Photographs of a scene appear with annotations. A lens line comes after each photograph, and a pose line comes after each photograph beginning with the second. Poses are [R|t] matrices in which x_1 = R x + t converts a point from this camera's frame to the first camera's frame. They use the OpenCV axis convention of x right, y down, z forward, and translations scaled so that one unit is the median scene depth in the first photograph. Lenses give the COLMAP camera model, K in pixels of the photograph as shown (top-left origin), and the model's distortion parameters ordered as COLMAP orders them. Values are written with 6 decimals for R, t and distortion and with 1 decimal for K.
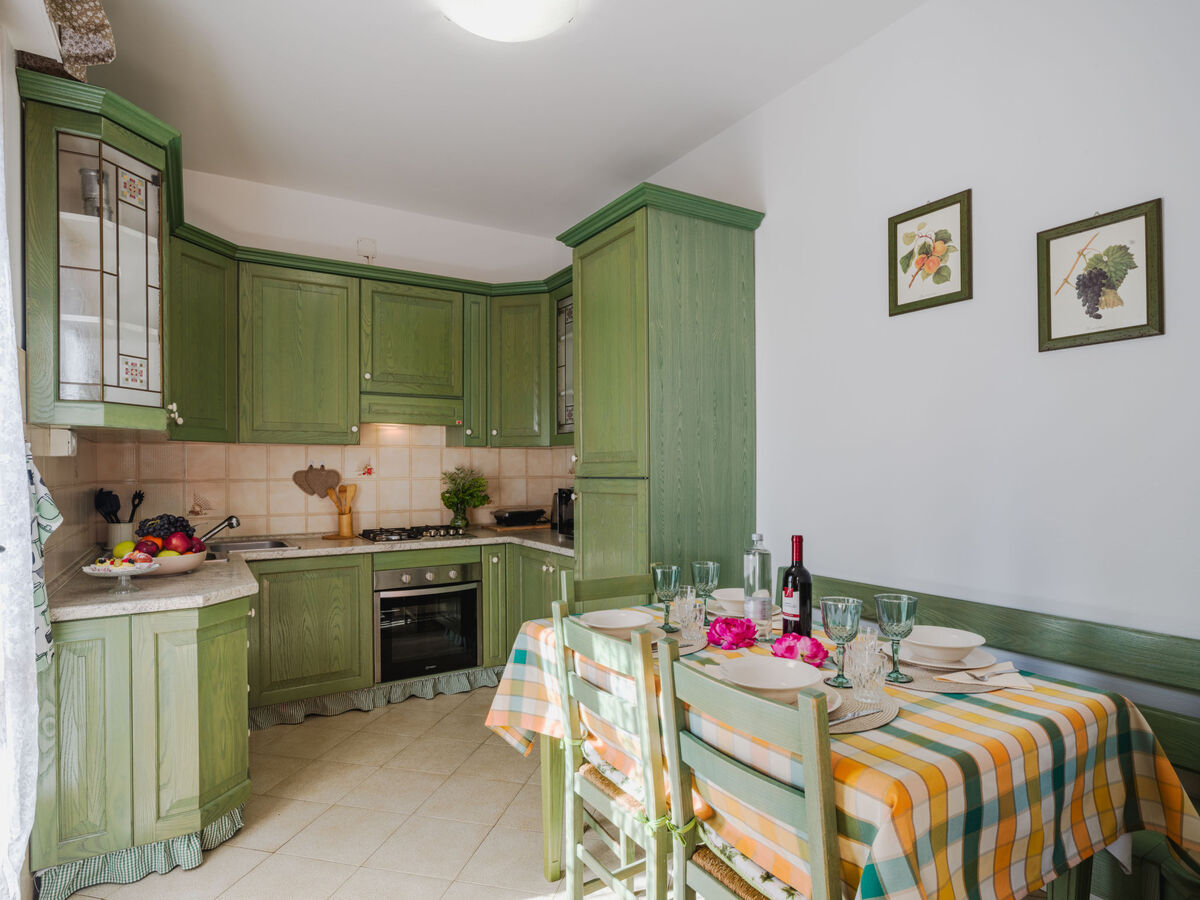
lens RADIAL K [[645.2, 0, 634.3], [0, 645.2, 465.9], [0, 0, 1]] dist [-0.003446, -0.000638]
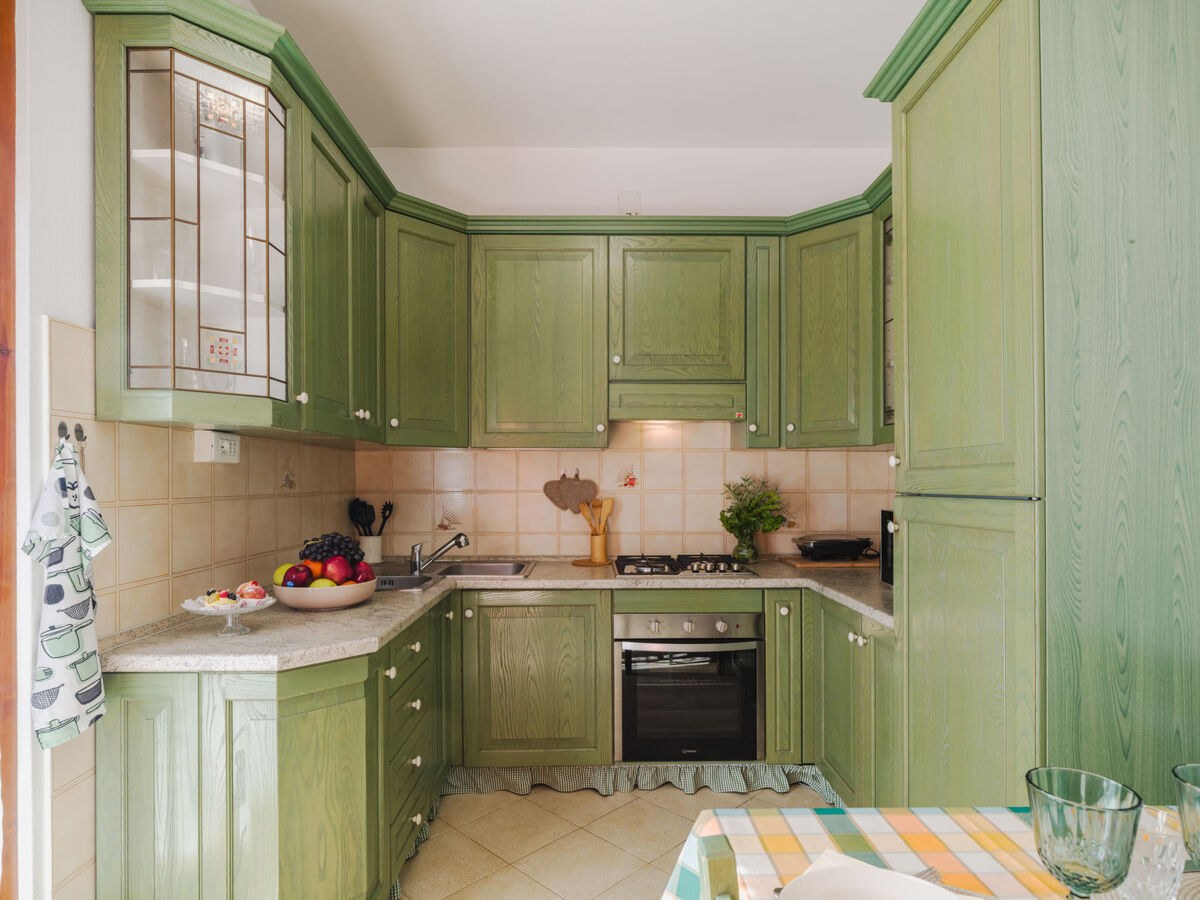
lens RADIAL K [[670.0, 0, 601.7], [0, 670.0, 479.2], [0, 0, 1]] dist [-0.006421, 0.000644]
pose [[0.832440, 0.002402, -0.554109, 0.024029], [-0.000378, 0.999993, 0.003766, 0.002582], [0.554115, -0.002925, 0.832435, 0.393987]]
